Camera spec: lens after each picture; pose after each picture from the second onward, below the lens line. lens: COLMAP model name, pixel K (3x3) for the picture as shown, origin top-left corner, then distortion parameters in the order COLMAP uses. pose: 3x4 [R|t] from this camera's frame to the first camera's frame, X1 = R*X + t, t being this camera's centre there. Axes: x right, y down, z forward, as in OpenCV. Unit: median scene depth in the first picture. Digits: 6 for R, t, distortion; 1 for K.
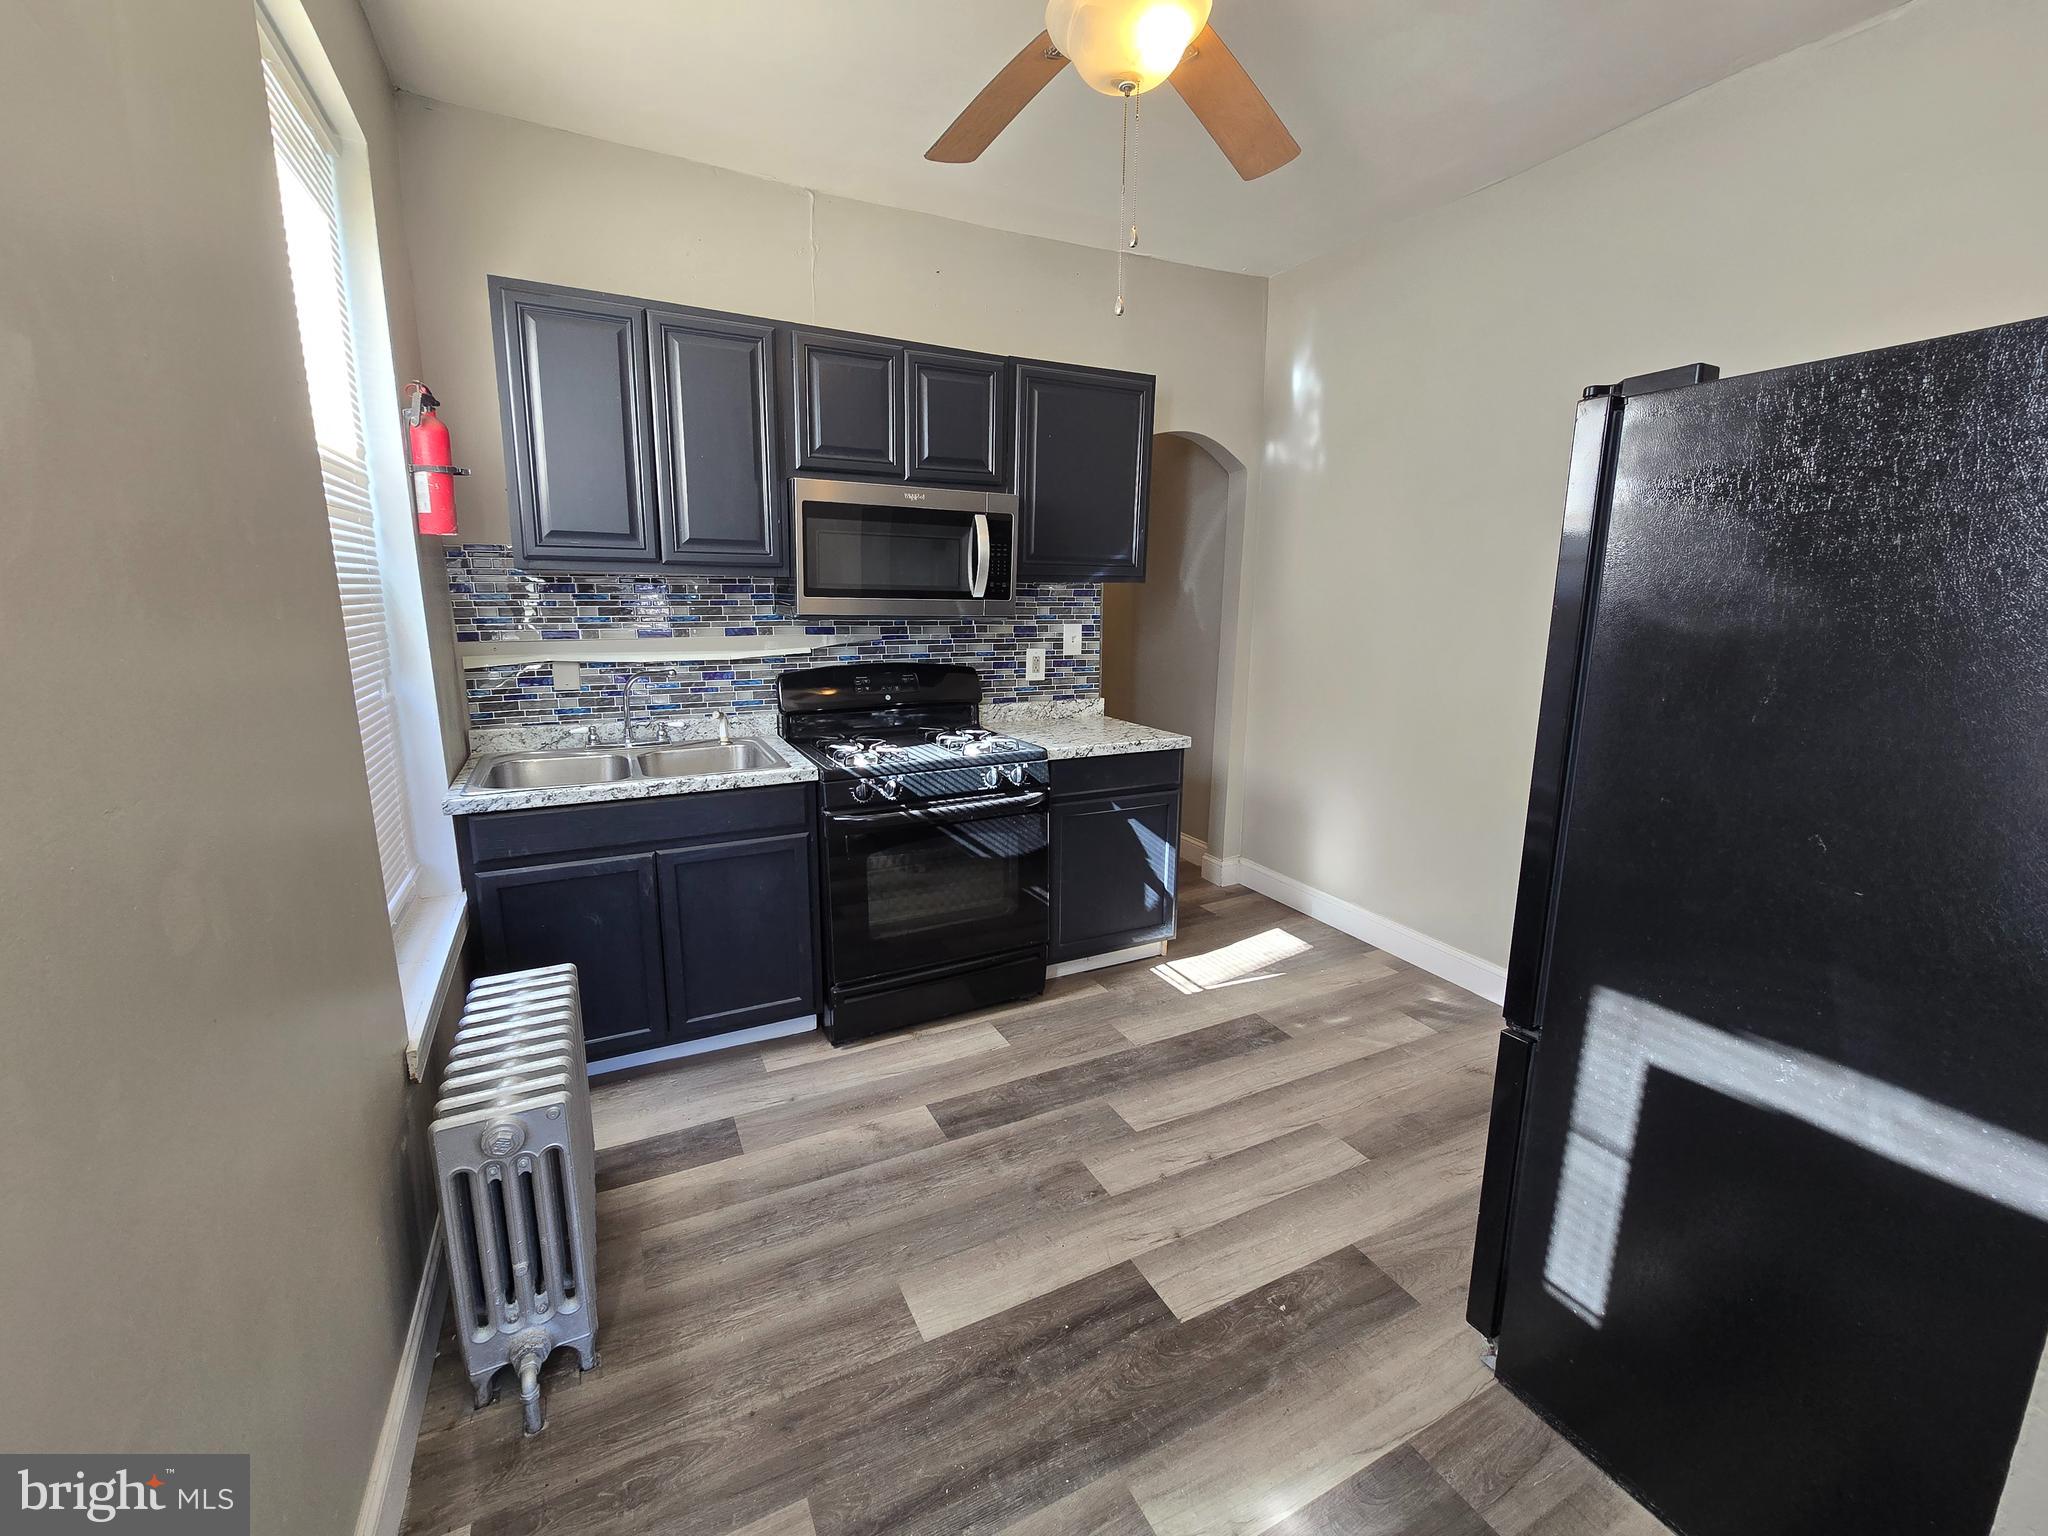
lens RADIAL K [[839.5, 0, 1023.2], [0, 839.5, 758.3], [0, 0, 1]] dist [-0.000533, -0.000093]
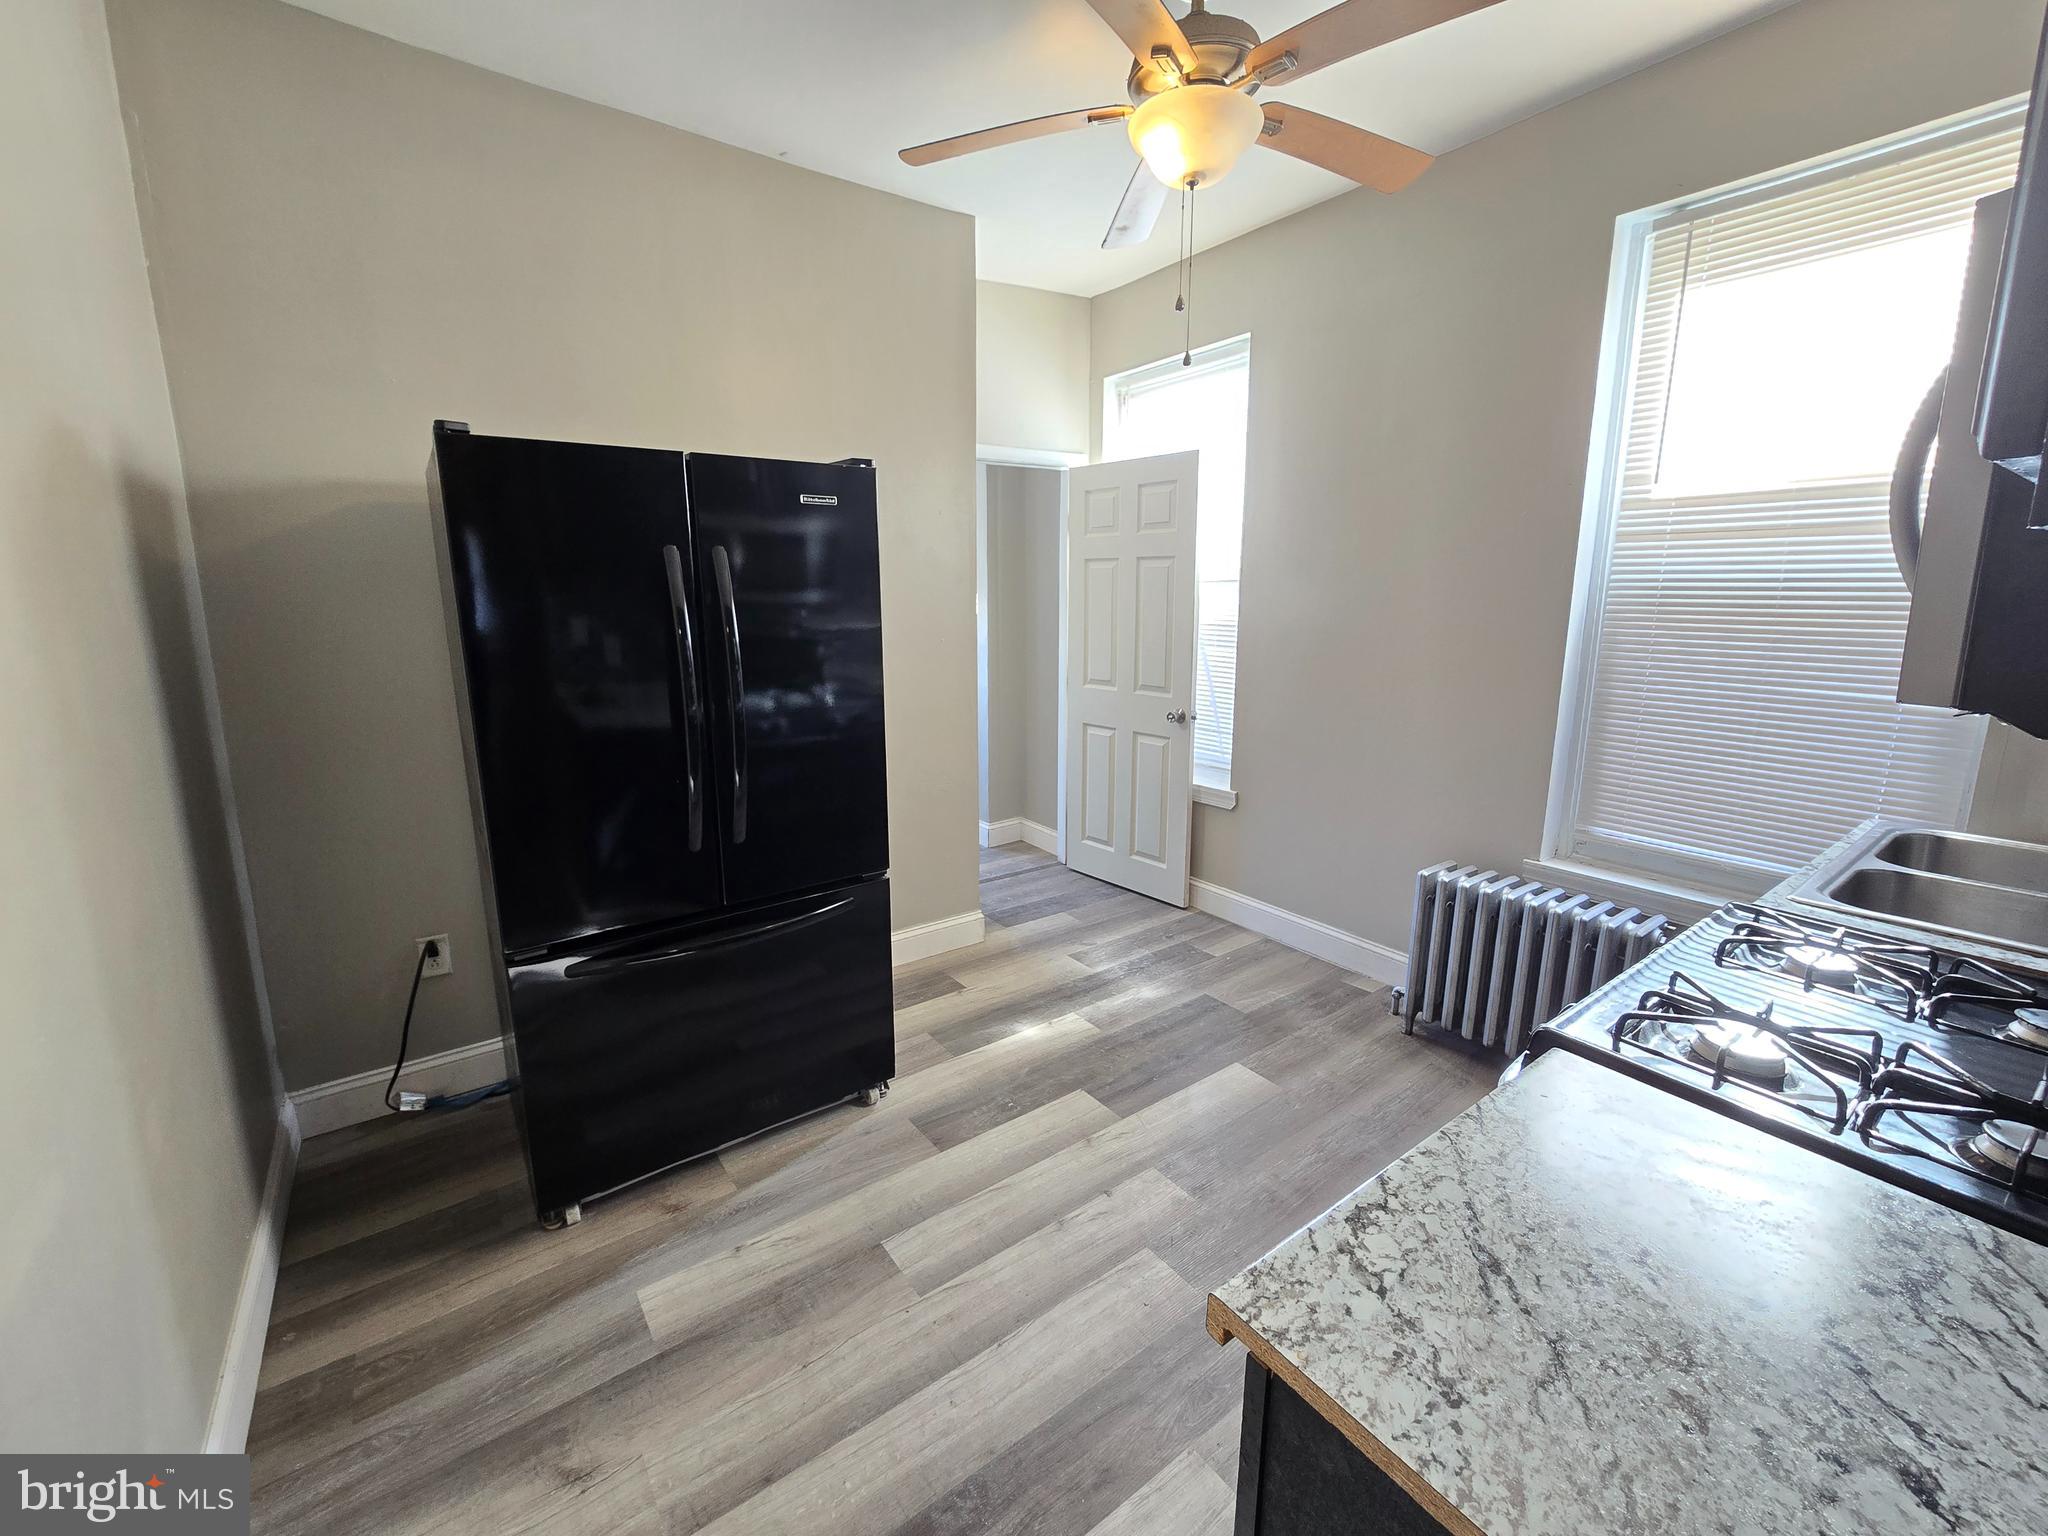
lens RADIAL K [[839.5, 0, 1024.3], [0, 839.5, 755.5], [0, 0, 1]] dist [-0.000533, -0.000093]
pose [[-0.986228, 0.020485, -0.164115, 0.458786], [-0.045014, 0.921592, 0.385542, -0.379444], [0.159145, 0.387620, -0.907978, 1.864758]]
